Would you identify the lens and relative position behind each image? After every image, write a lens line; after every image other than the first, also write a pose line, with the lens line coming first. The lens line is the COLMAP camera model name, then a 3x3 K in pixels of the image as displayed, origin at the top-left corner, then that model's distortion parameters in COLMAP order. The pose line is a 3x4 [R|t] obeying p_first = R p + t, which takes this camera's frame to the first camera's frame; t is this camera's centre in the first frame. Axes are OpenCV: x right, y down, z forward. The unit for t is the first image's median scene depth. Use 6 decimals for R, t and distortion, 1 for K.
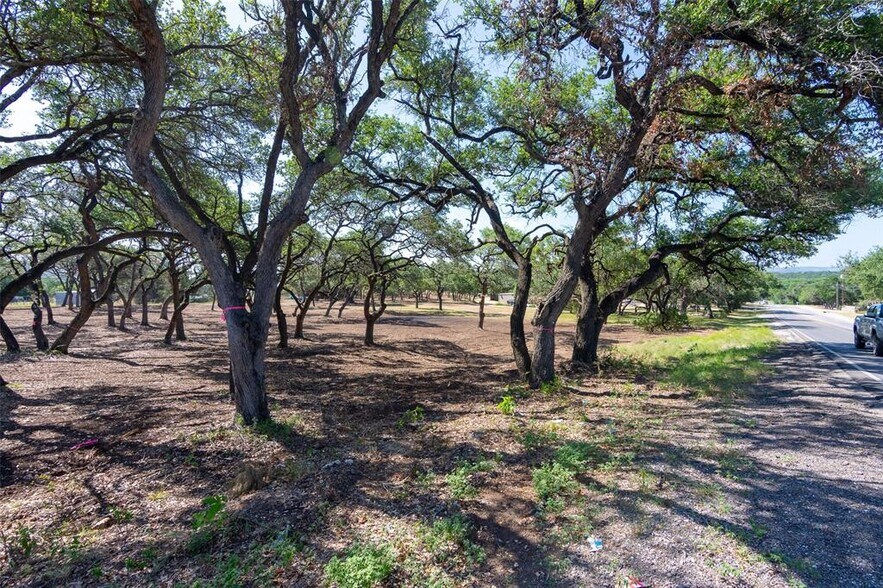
lens RADIAL K [[427.5, 0, 445.5], [0, 427.5, 296.2], [0, 0, 1]] dist [0.001453, 0.004523]
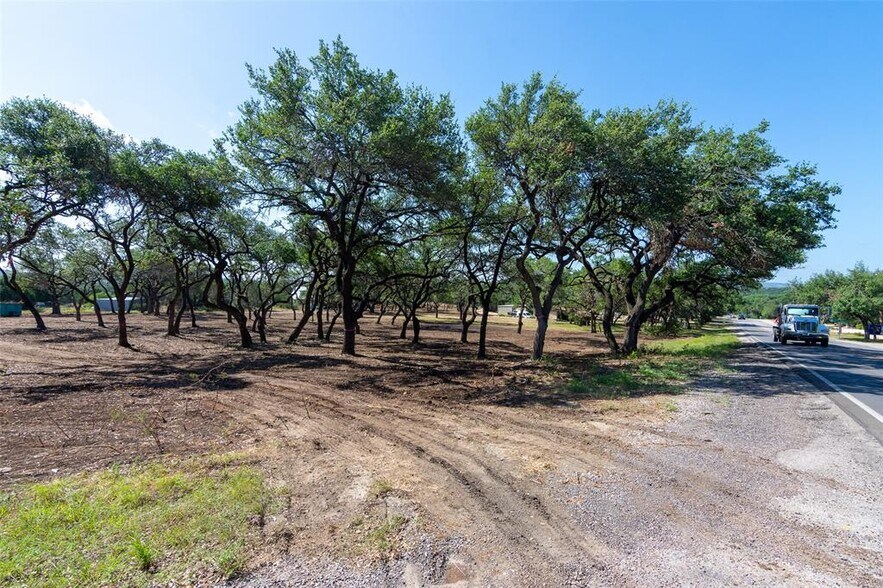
lens RADIAL K [[427.5, 0, 445.5], [0, 427.5, 296.2], [0, 0, 1]] dist [0.001453, 0.004523]
pose [[0.998653, 0.013673, 0.050043, -0.210694], [-0.012436, 0.999611, -0.024947, -0.004471], [-0.050365, 0.024291, 0.998435, -0.286410]]
